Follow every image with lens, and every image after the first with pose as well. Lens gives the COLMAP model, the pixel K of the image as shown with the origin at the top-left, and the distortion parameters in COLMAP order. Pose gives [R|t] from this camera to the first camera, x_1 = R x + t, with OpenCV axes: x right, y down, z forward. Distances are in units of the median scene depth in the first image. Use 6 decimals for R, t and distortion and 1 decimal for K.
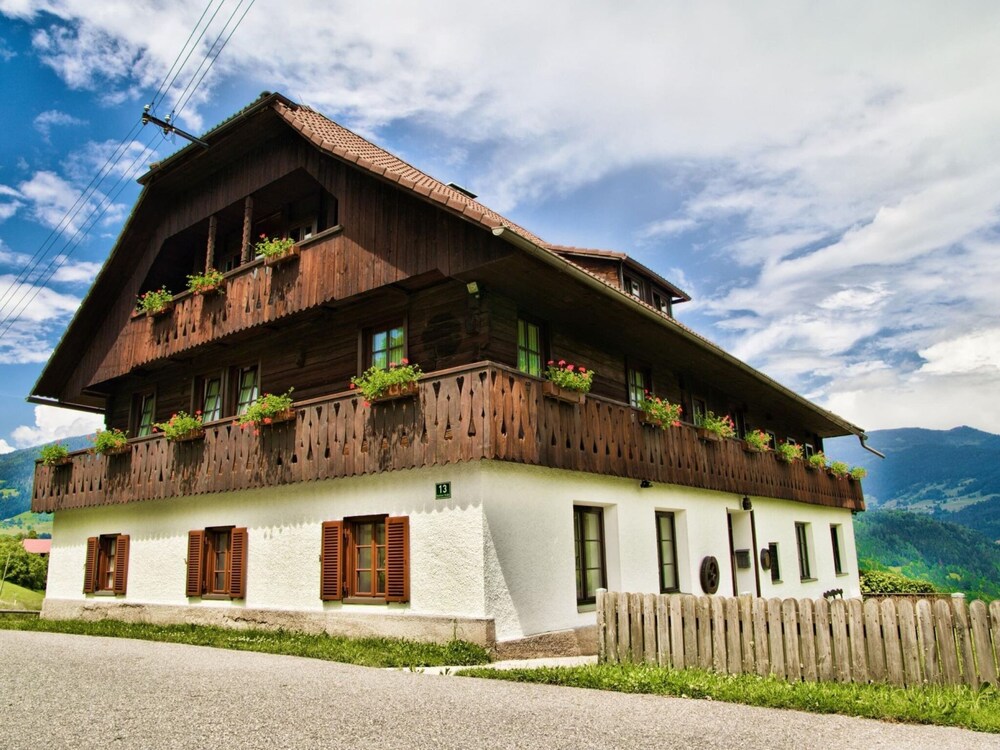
lens RADIAL K [[772.7, 0, 500.0], [0, 772.7, 375.0], [0, 0, 1]] dist [-0.045663, -0.003931]
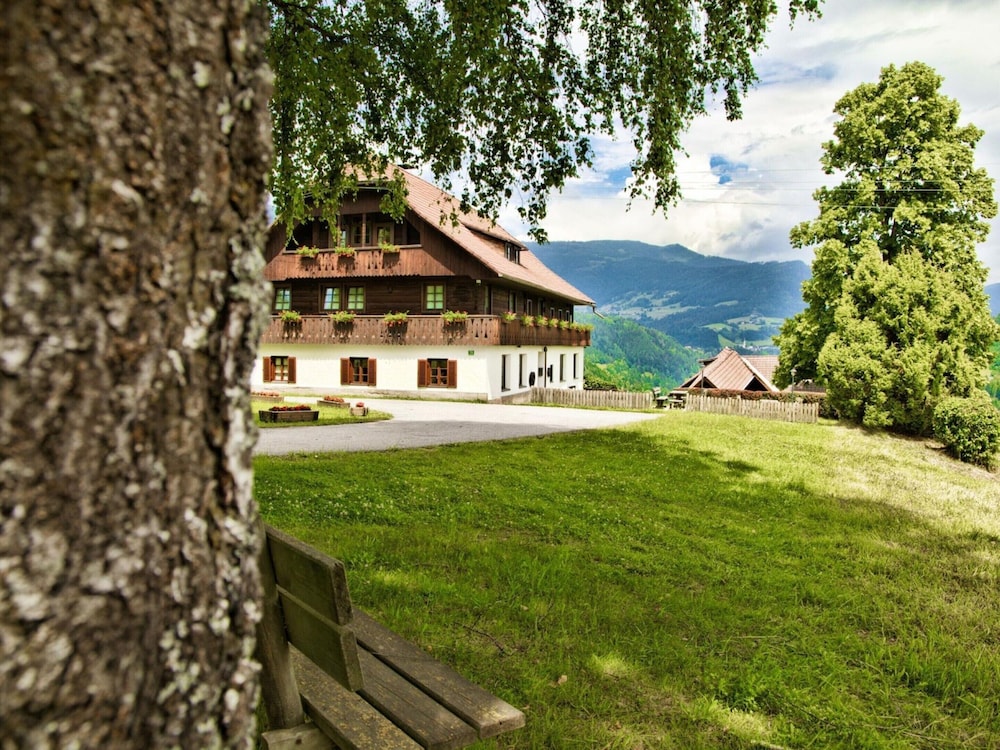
lens RADIAL K [[772.7, 0, 500.0], [0, 772.7, 375.0], [0, 0, 1]] dist [-0.045663, -0.003931]
pose [[0.943877, 0.023128, 0.329487, -0.712614], [-0.110065, 0.962555, 0.247736, -0.396069], [-0.311420, -0.270097, 0.911079, -1.368533]]
